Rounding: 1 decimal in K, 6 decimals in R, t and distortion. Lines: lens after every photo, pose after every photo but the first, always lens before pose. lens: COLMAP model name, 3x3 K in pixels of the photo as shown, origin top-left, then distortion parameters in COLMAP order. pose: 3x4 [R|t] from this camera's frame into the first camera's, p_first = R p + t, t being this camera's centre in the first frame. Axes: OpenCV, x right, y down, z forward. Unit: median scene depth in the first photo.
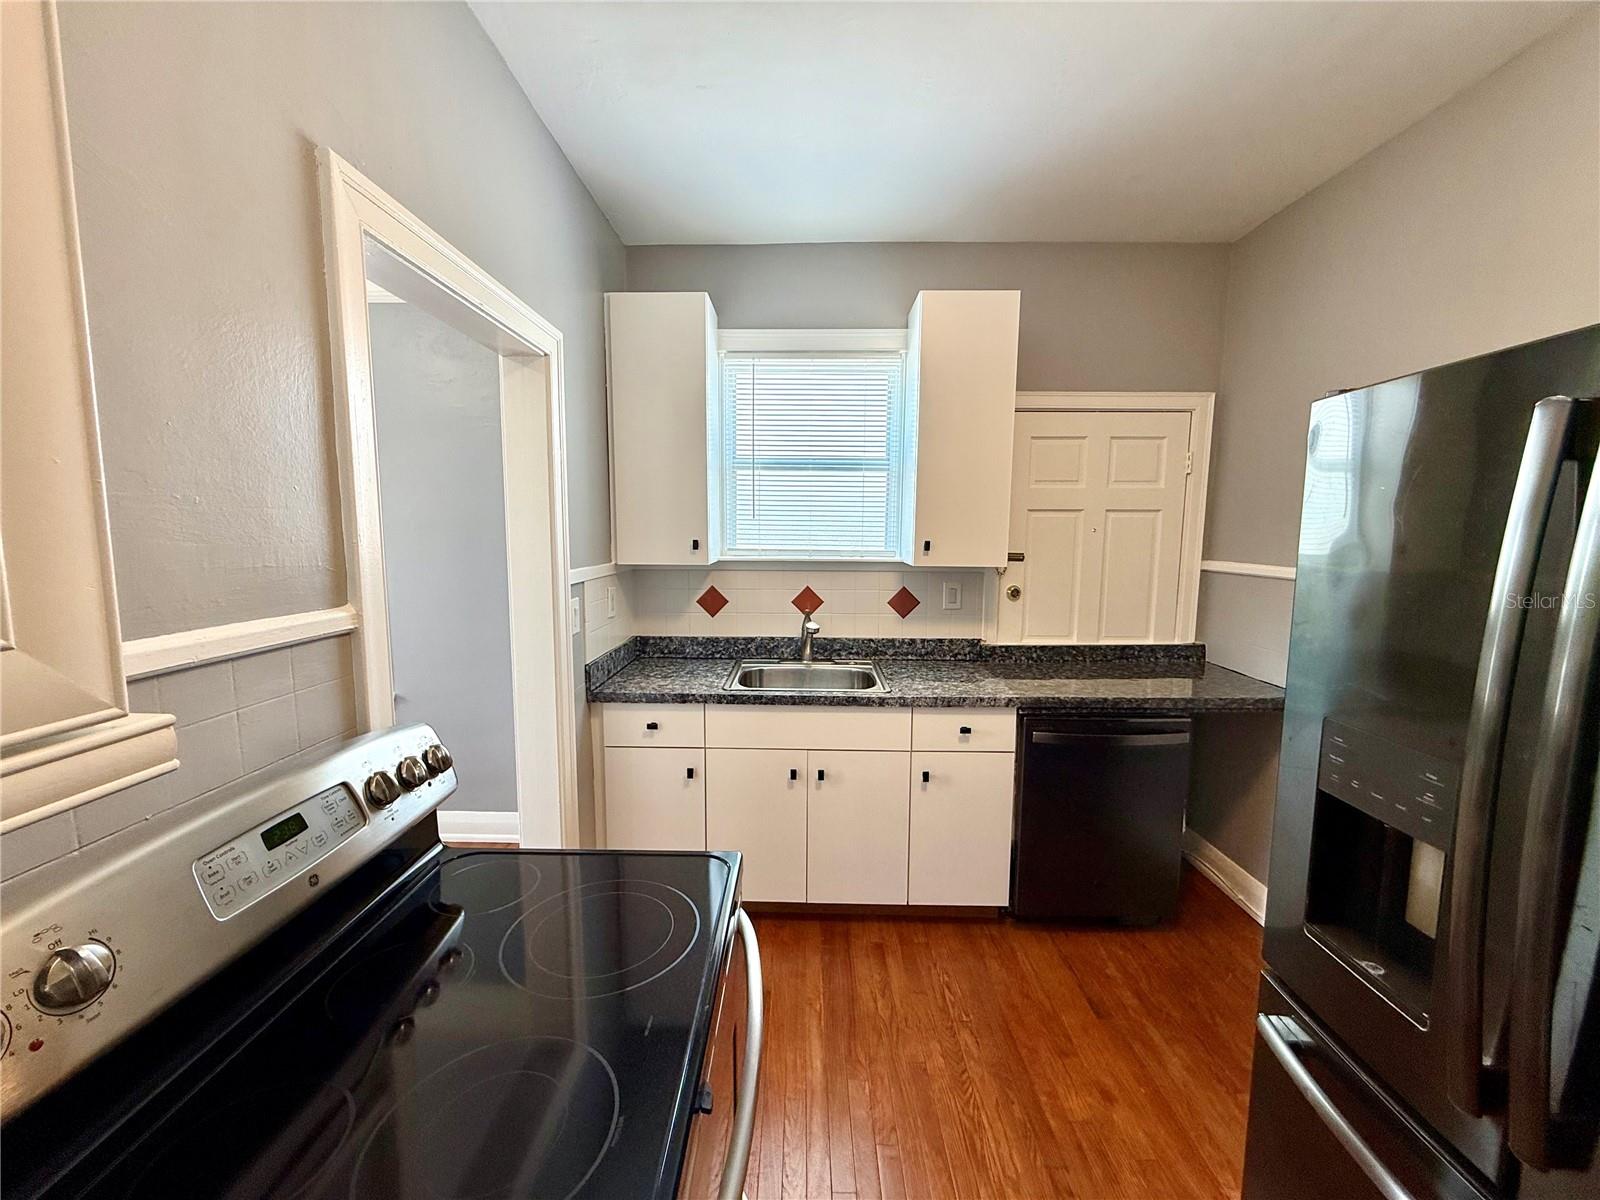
lens RADIAL K [[636.9, 0, 791.9], [0, 636.9, 597.4], [0, 0, 1]] dist [-0.000714, 0.000971]
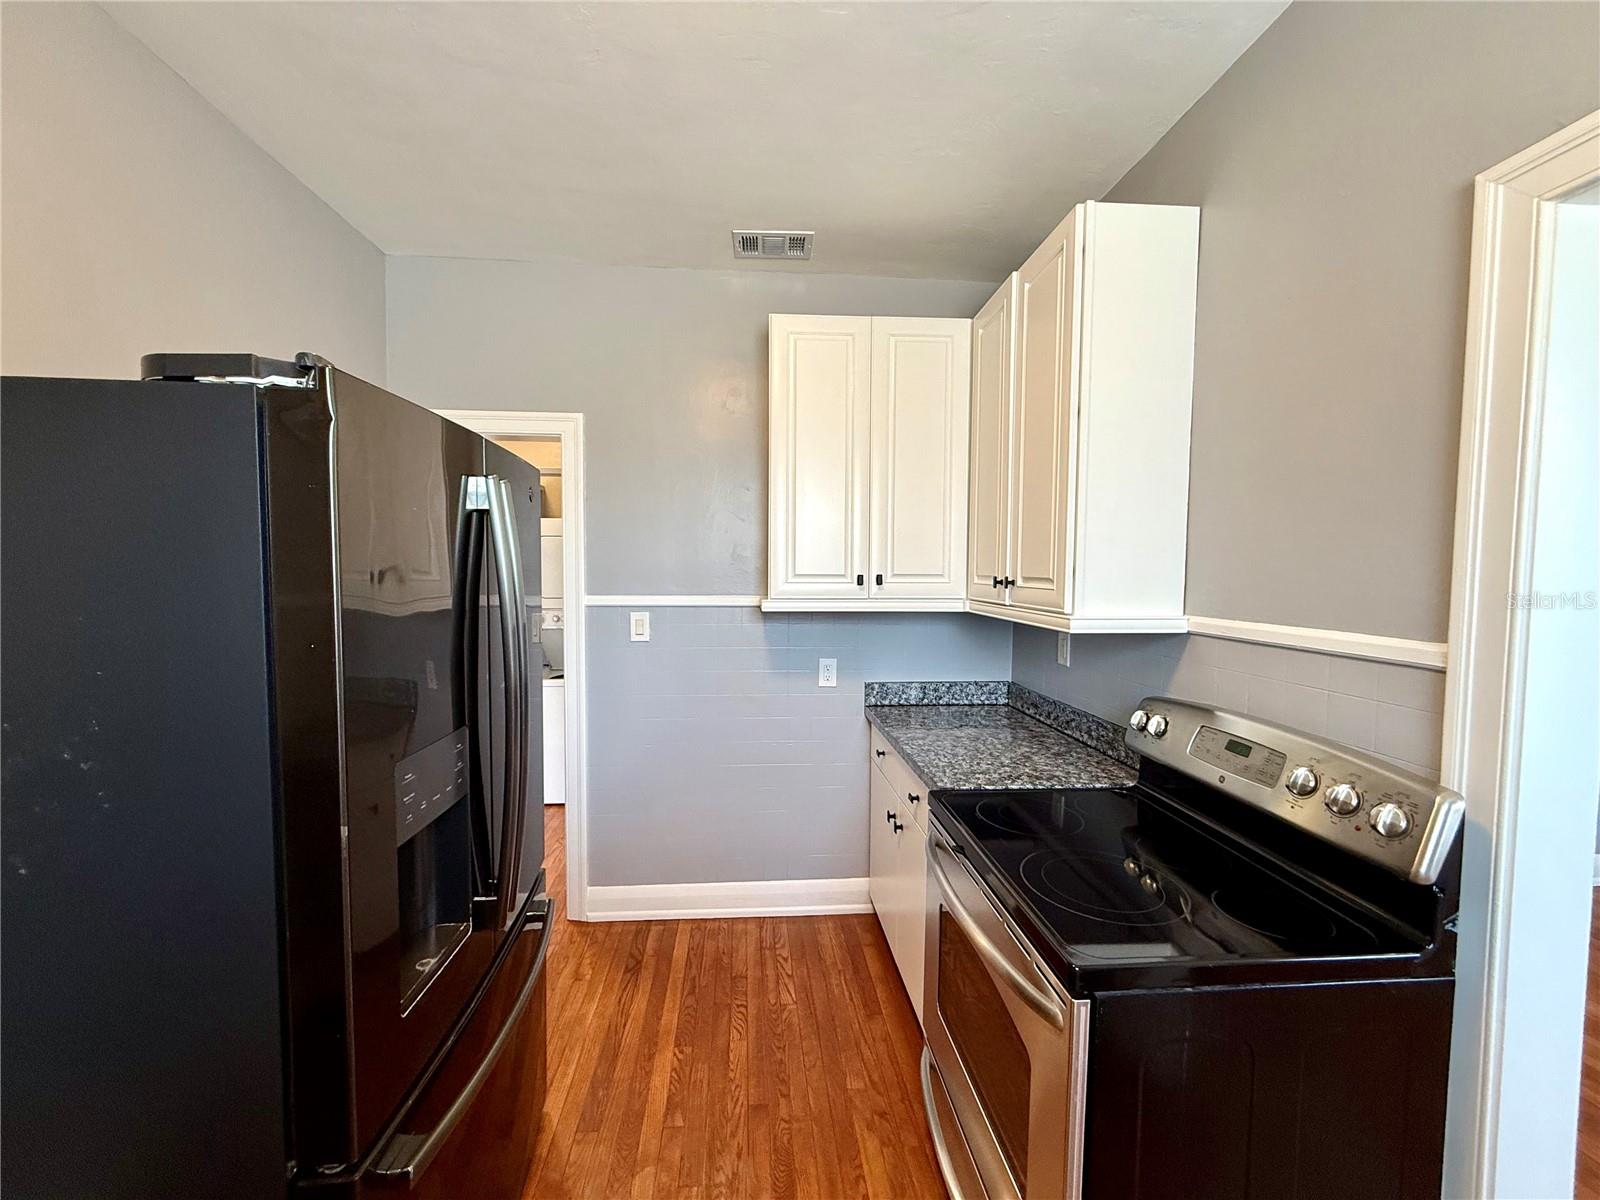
lens RADIAL K [[636.9, 0, 794.0], [0, 636.9, 603.4], [0, 0, 1]] dist [-0.000714, 0.000971]
pose [[-0.994731, -0.003257, -0.102463, 0.177310], [-0.019584, 0.987124, 0.158753, -0.083309], [0.100627, 0.159923, -0.981987, 0.846444]]
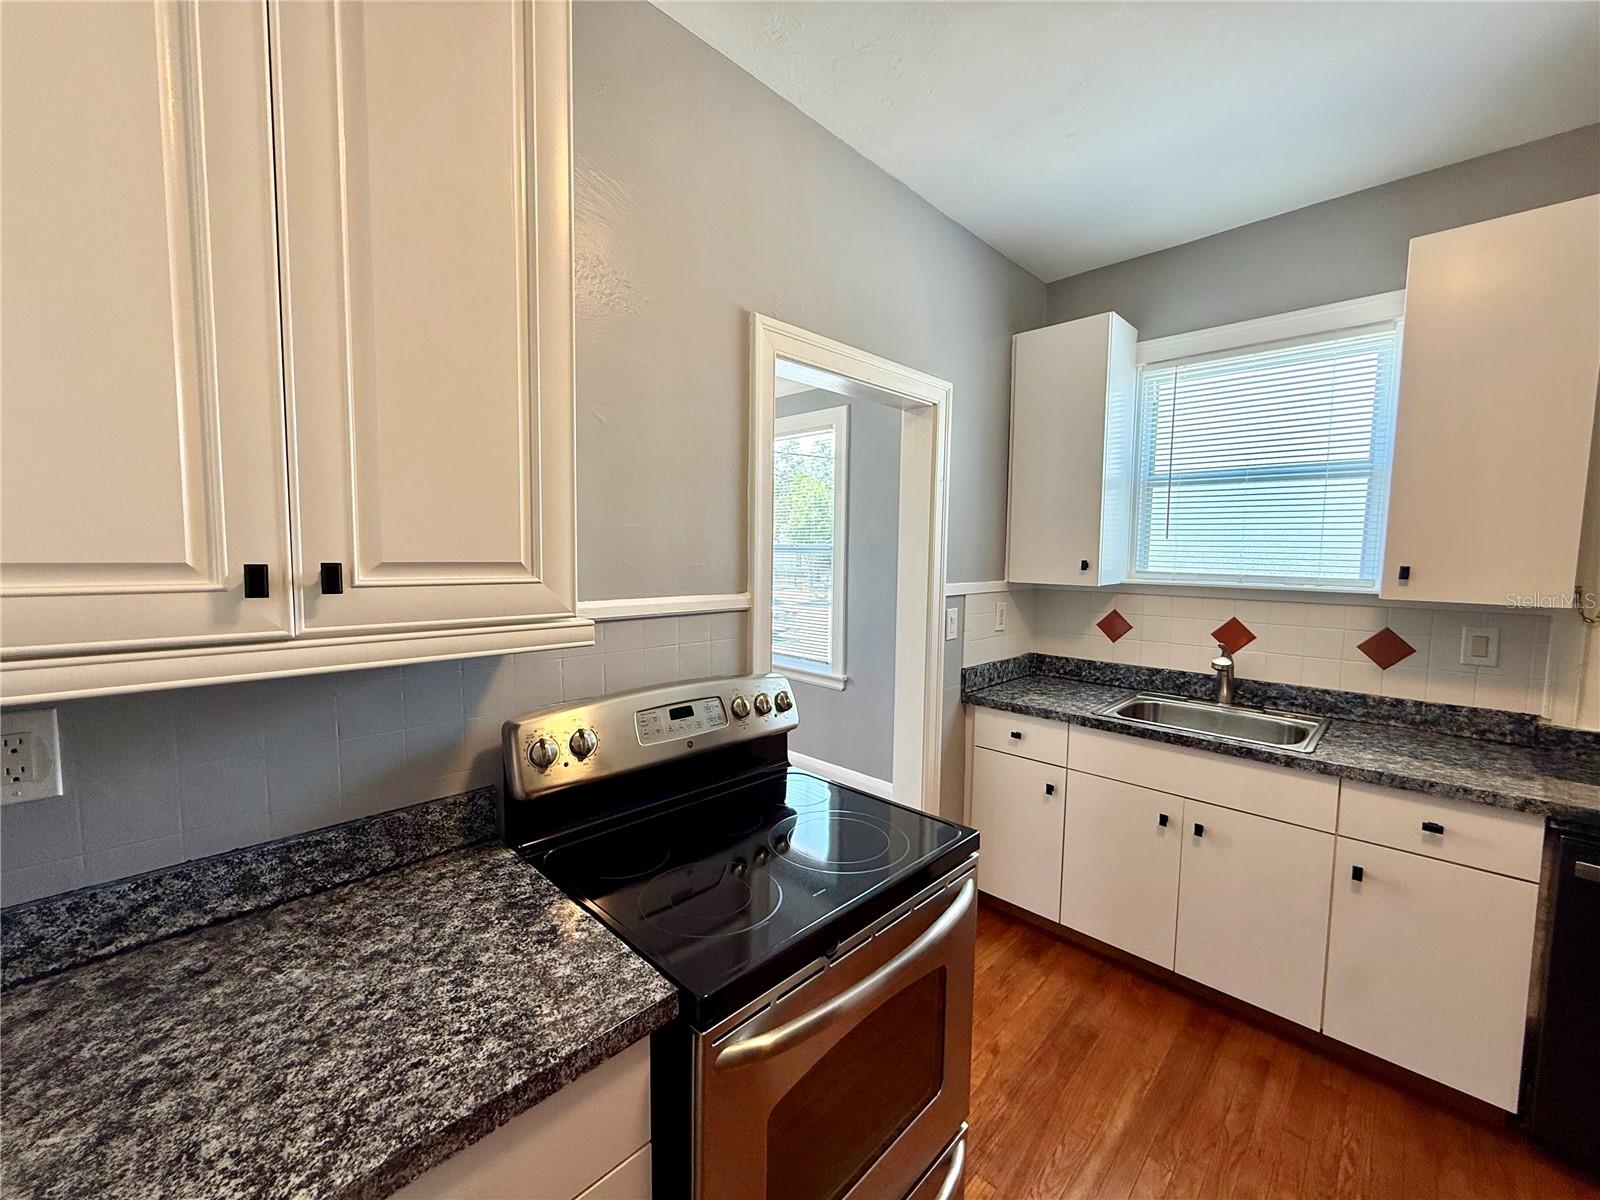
lens RADIAL K [[636.9, 0, 794.8], [0, 636.9, 597.3], [0, 0, 1]] dist [-0.000714, 0.000971]
pose [[0.729185, 0.054157, -0.682170, 0.216376], [-0.081193, 0.996669, -0.007664, 0.012256], [0.679483, 0.060976, 0.731153, -0.034606]]
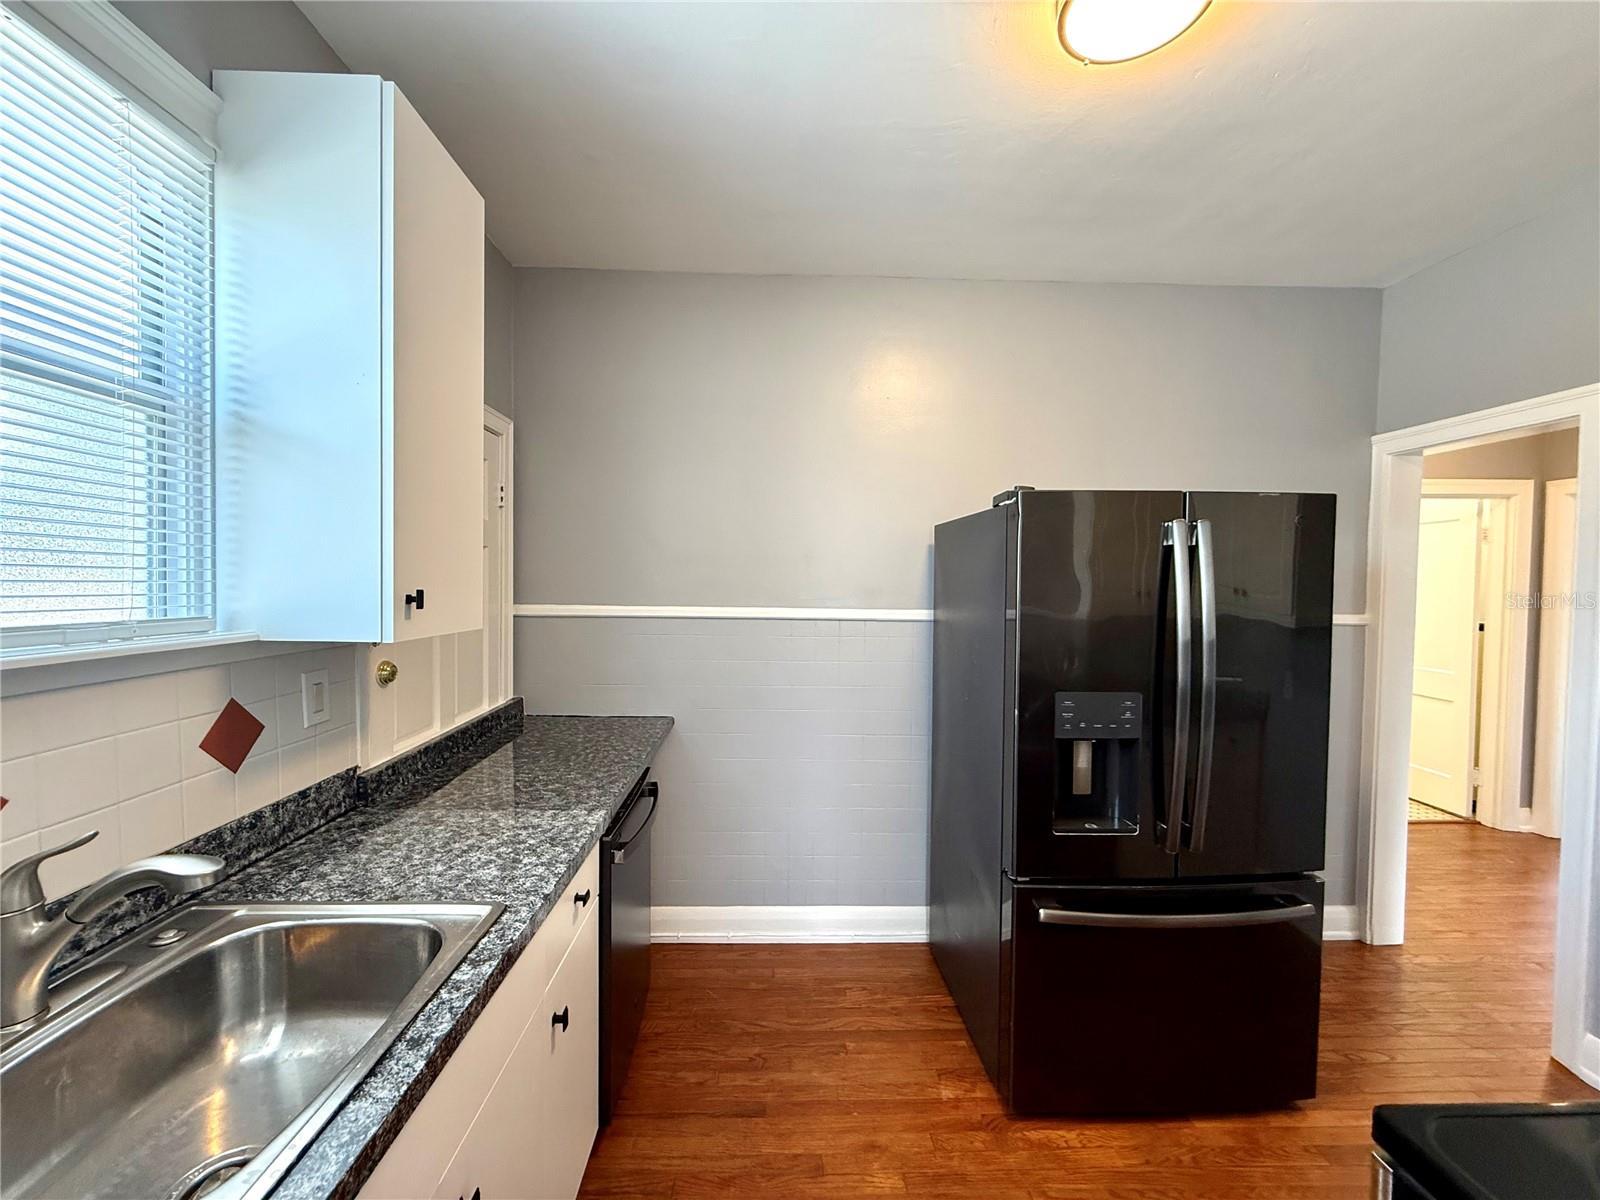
lens RADIAL K [[636.9, 0, 787.7], [0, 636.9, 592.8], [0, 0, 1]] dist [-0.000714, 0.000971]
pose [[-0.040666, -0.027674, 0.998790, -0.326537], [0.098355, 0.994651, 0.031564, -0.079665], [-0.994320, 0.099519, -0.037726, 0.776127]]
